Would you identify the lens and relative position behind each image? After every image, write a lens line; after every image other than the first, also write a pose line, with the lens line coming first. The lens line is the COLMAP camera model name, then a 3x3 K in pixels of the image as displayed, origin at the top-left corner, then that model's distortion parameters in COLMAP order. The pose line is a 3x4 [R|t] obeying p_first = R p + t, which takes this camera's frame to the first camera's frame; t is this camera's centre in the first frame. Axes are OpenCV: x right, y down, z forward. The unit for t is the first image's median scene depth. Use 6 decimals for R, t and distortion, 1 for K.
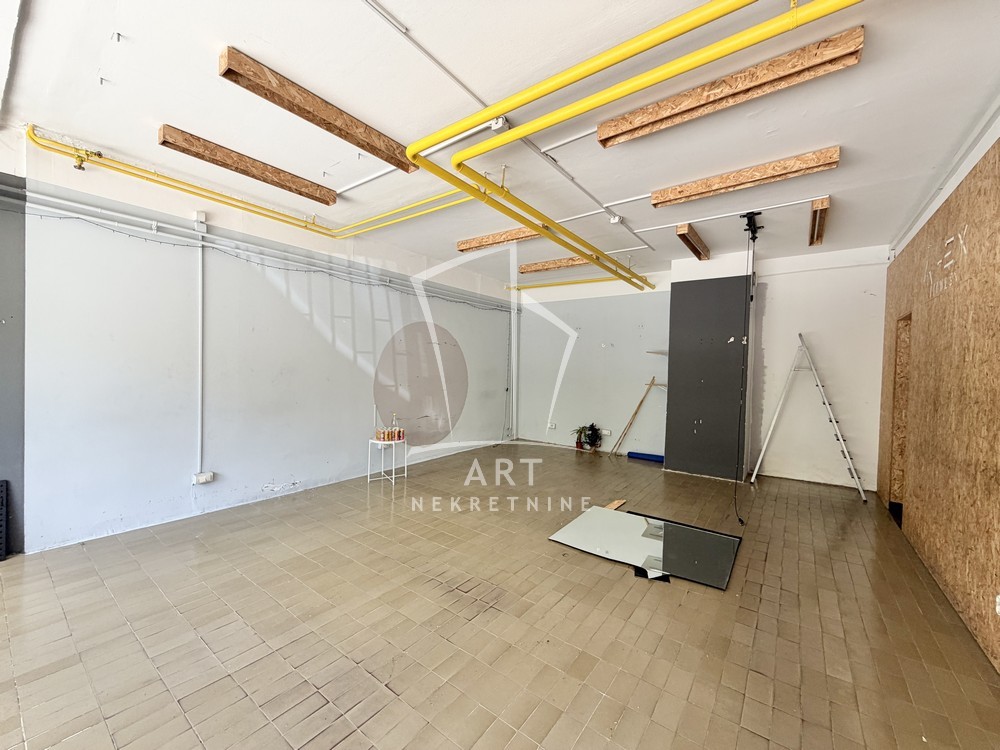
lens RADIAL K [[398.2, 0, 495.2], [0, 398.2, 376.4], [0, 0, 1]] dist [-0.000212, 0.000091]
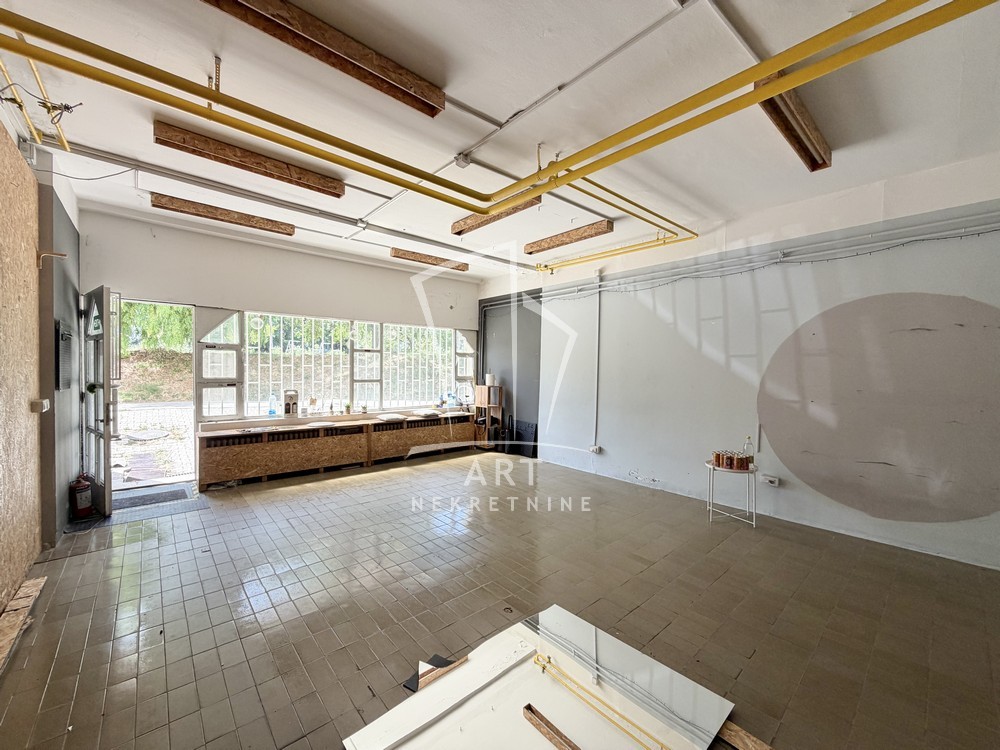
lens RADIAL K [[402.9, 0, 491.6], [0, 402.9, 375.2], [0, 0, 1]] dist [-0.000580, -0.000050]
pose [[-0.215426, -0.008812, -0.976480, 0.593171], [-0.039324, 0.999226, -0.000342, -0.000945], [0.975728, 0.038326, -0.215606, 0.693526]]
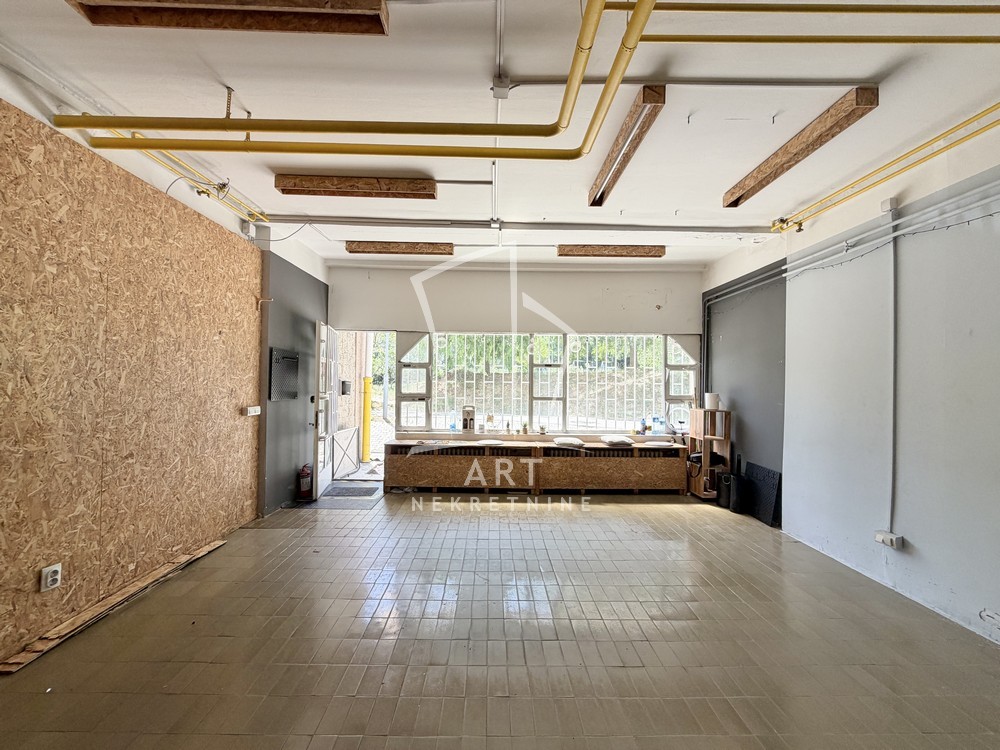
lens RADIAL K [[398.2, 0, 495.2], [0, 398.2, 376.4], [0, 0, 1]] dist [-0.000212, 0.000091]
pose [[-0.796442, -0.041705, -0.603275, 0.253632], [-0.043659, 0.998981, -0.011422, -0.011551], [0.603137, 0.017241, -0.797451, 0.848459]]
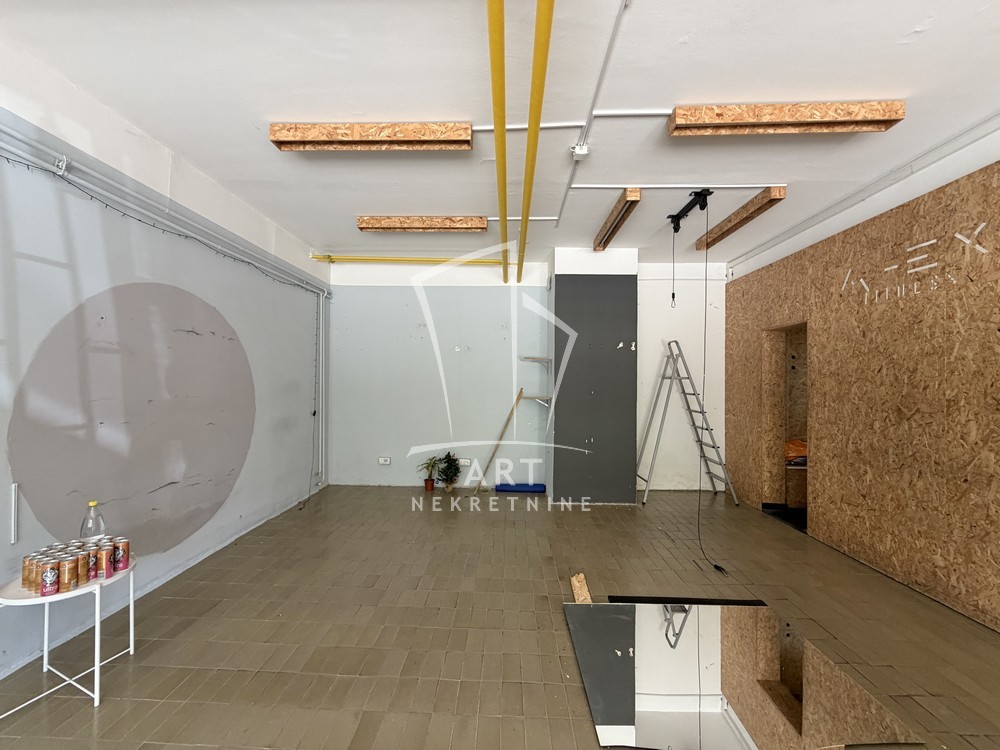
lens RADIAL K [[398.2, 0, 495.2], [0, 398.2, 376.4], [0, 0, 1]] dist [-0.000212, 0.000091]
pose [[0.815816, -0.006896, 0.578271, -0.157525], [0.021918, 0.999579, -0.019000, -0.011729], [-0.577896, 0.028175, 0.815624, 0.457048]]
